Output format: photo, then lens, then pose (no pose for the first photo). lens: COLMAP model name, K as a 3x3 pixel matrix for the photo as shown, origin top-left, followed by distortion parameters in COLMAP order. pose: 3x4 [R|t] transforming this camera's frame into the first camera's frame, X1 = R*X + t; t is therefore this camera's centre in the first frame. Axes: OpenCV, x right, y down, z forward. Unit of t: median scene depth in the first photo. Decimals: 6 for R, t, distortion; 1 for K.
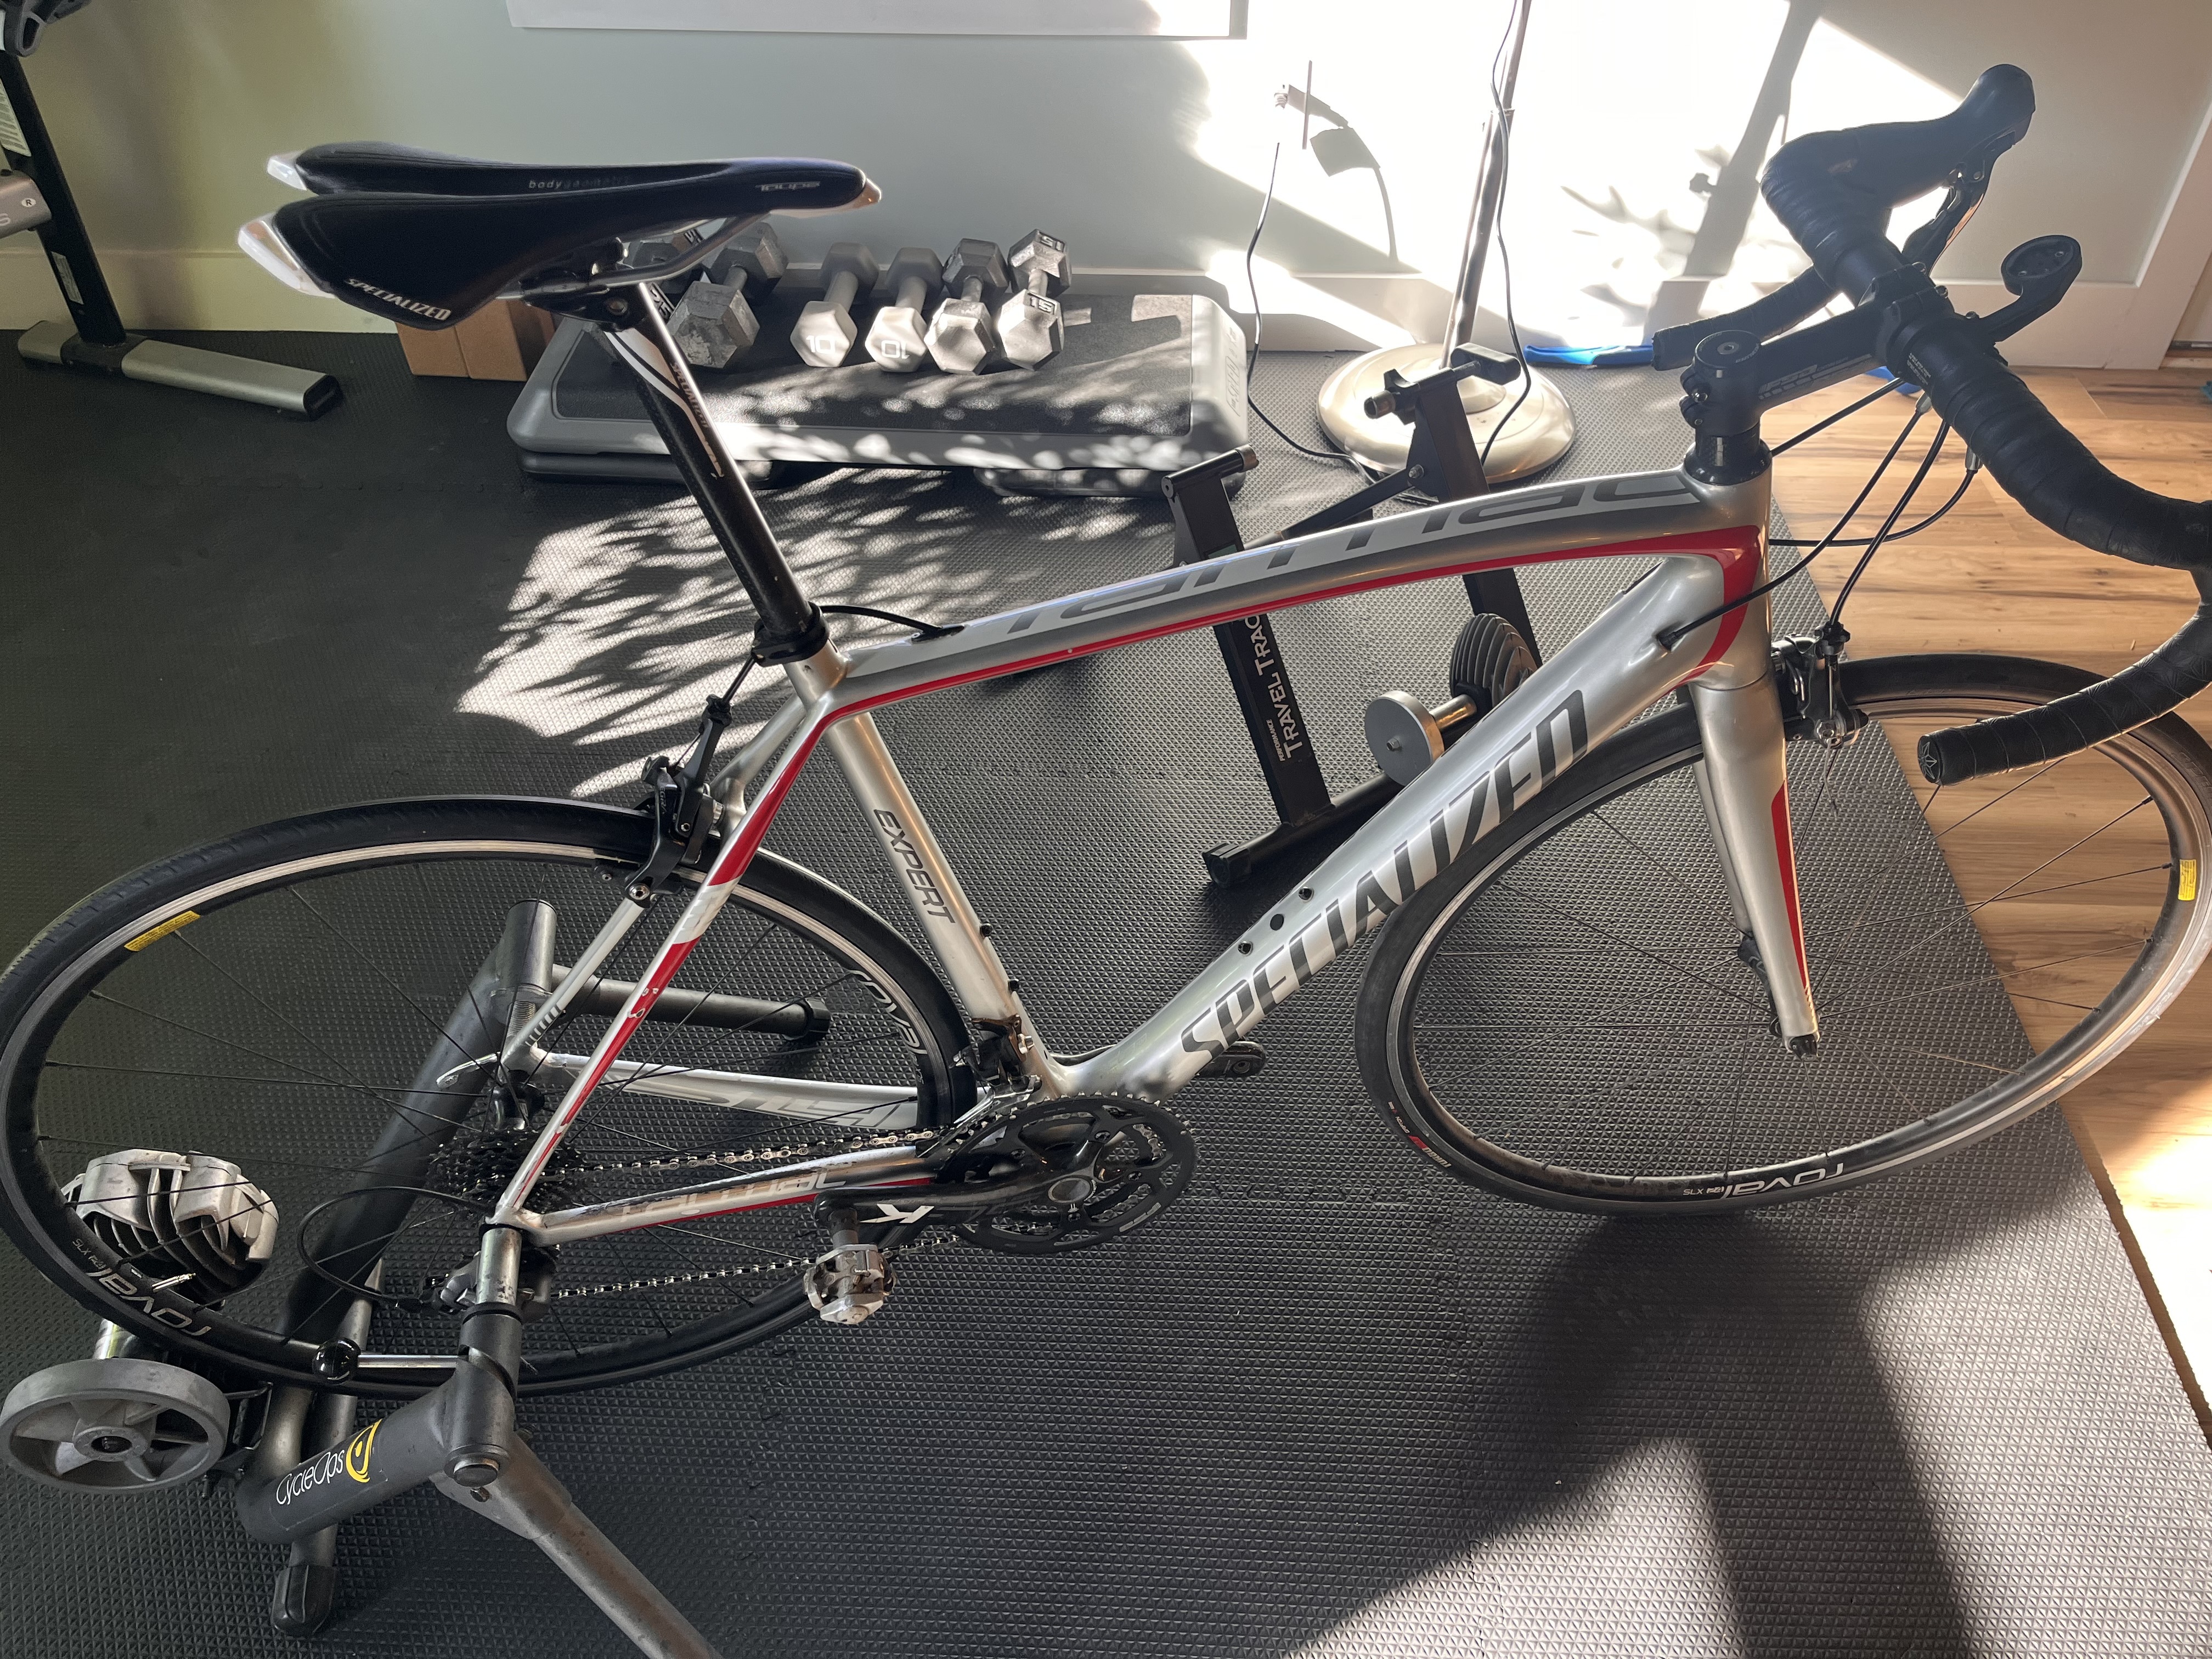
lens RADIAL K [[1672.6, 0, 1106.0], [0, 1672.6, 829.5], [0, 0, 1]] dist [0.002967, -0.035458]
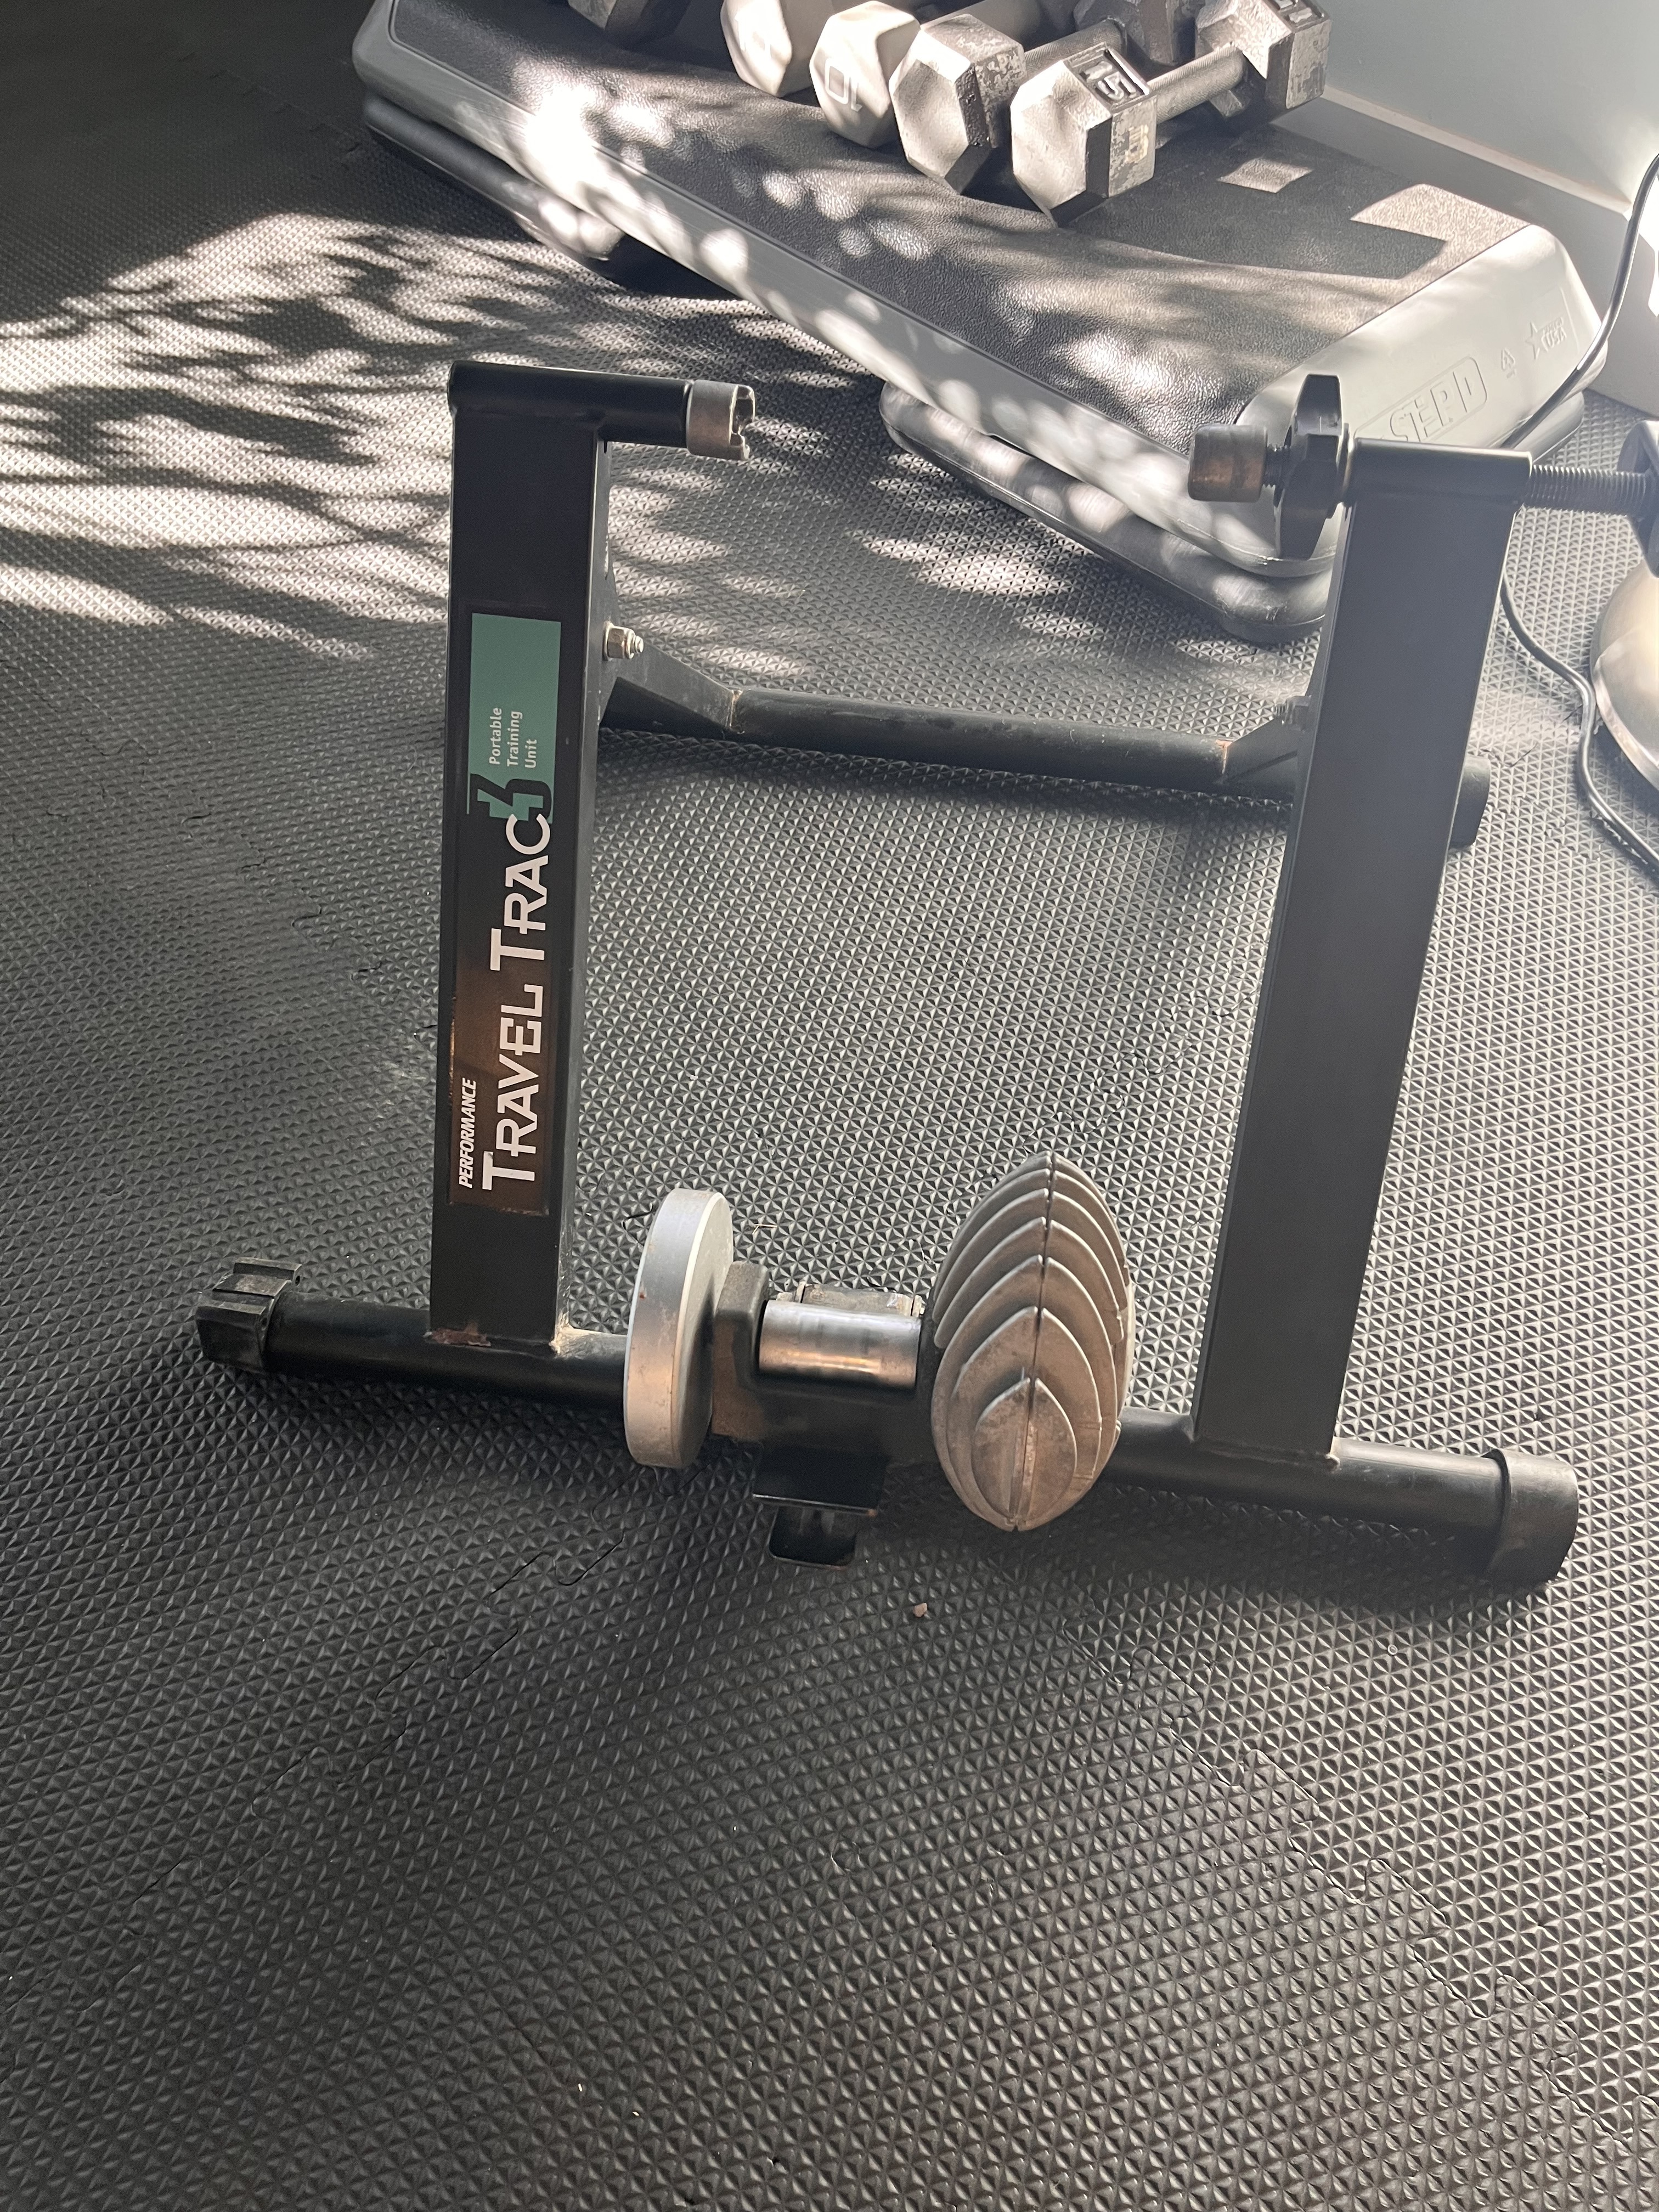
lens RADIAL K [[1672.6, 0, 894.7], [0, 1672.6, 1101.2], [0, 0, 1]] dist [0.002967, -0.035458]
pose [[0.721448, 0.549992, -0.420739, 0.268843], [-0.482384, 0.835082, 0.264470, -0.169994], [0.496808, 0.012156, 0.867775, 0.569129]]
